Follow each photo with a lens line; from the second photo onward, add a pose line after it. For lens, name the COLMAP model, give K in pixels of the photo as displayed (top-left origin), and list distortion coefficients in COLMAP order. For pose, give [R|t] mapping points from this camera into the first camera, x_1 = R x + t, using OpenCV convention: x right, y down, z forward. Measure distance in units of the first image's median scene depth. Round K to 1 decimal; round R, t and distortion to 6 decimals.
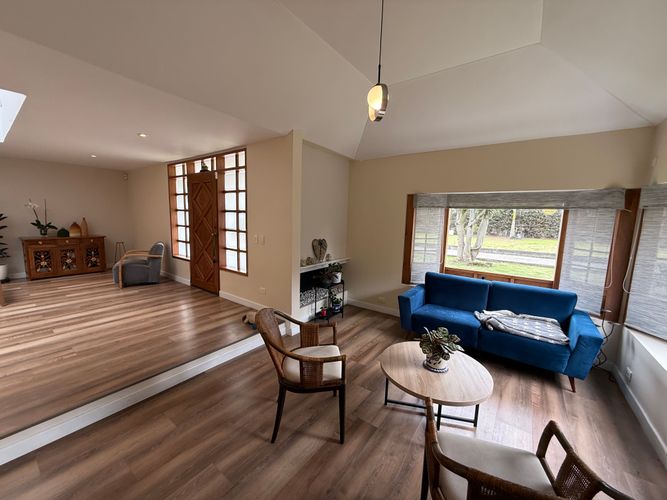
lens RADIAL K [[266.3, 0, 332.6], [0, 266.3, 249.9], [0, 0, 1]] dist [-0.001856, 0.000319]
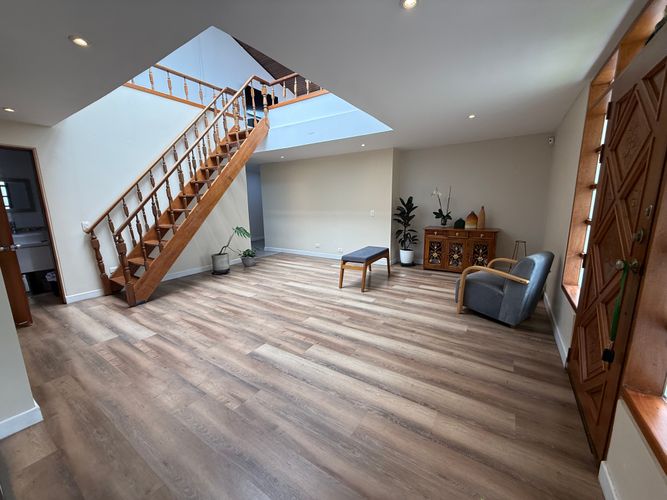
lens RADIAL K [[266.3, 0, 332.6], [0, 266.3, 249.9], [0, 0, 1]] dist [-0.001856, 0.000319]
pose [[0.055463, 0.154090, -0.986499, -0.214564], [-0.108063, 0.983142, 0.147490, -0.090565], [0.992596, 0.098424, 0.071180, 0.747281]]
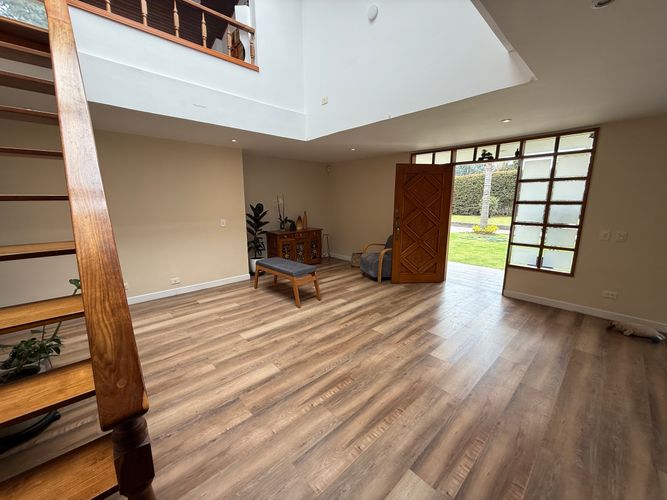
lens RADIAL K [[266.3, 0, 332.6], [0, 266.3, 249.9], [0, 0, 1]] dist [-0.001856, 0.000319]
pose [[0.983156, 0.006816, -0.182640, -0.945658], [0.003893, 0.998297, 0.058213, -0.046159], [0.182726, -0.057943, 0.981455, -0.014440]]
